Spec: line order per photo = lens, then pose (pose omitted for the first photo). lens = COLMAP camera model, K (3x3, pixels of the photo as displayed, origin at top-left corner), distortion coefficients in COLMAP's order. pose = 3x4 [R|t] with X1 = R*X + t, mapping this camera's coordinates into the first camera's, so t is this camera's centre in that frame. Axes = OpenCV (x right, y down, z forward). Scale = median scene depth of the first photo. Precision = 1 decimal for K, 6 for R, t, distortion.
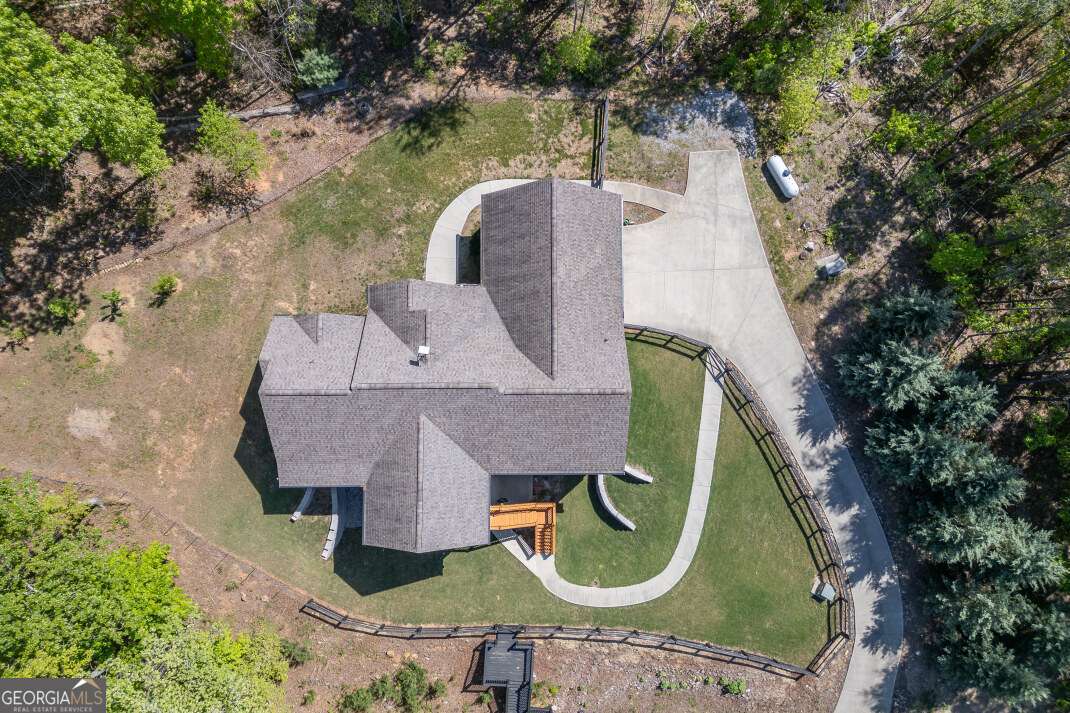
lens RADIAL K [[748.4, 0, 536.3], [0, 748.4, 357.8], [0, 0, 1]] dist [0.067775, -0.036894]
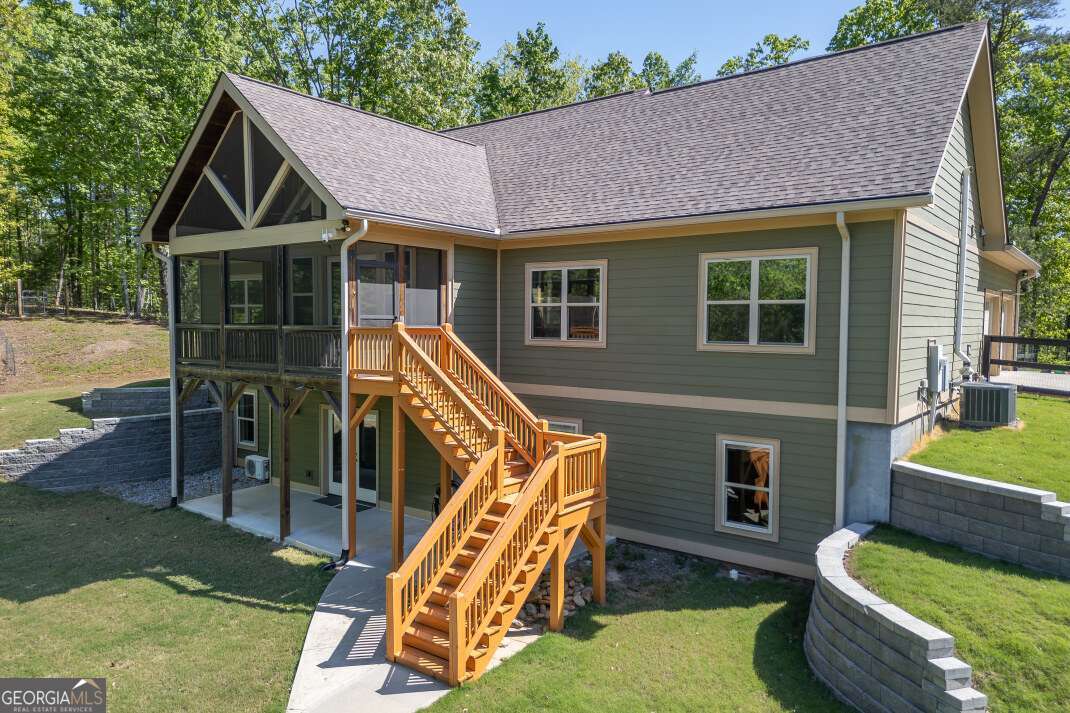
lens RADIAL K [[748.4, 0, 534.9], [0, 748.4, 358.3], [0, 0, 1]] dist [0.067775, -0.036894]
pose [[0.793569, 0.028922, -0.607792, 0.147233], [-0.606738, 0.113138, -0.786809, 0.383329], [0.046008, 0.993158, 0.107331, 0.910306]]
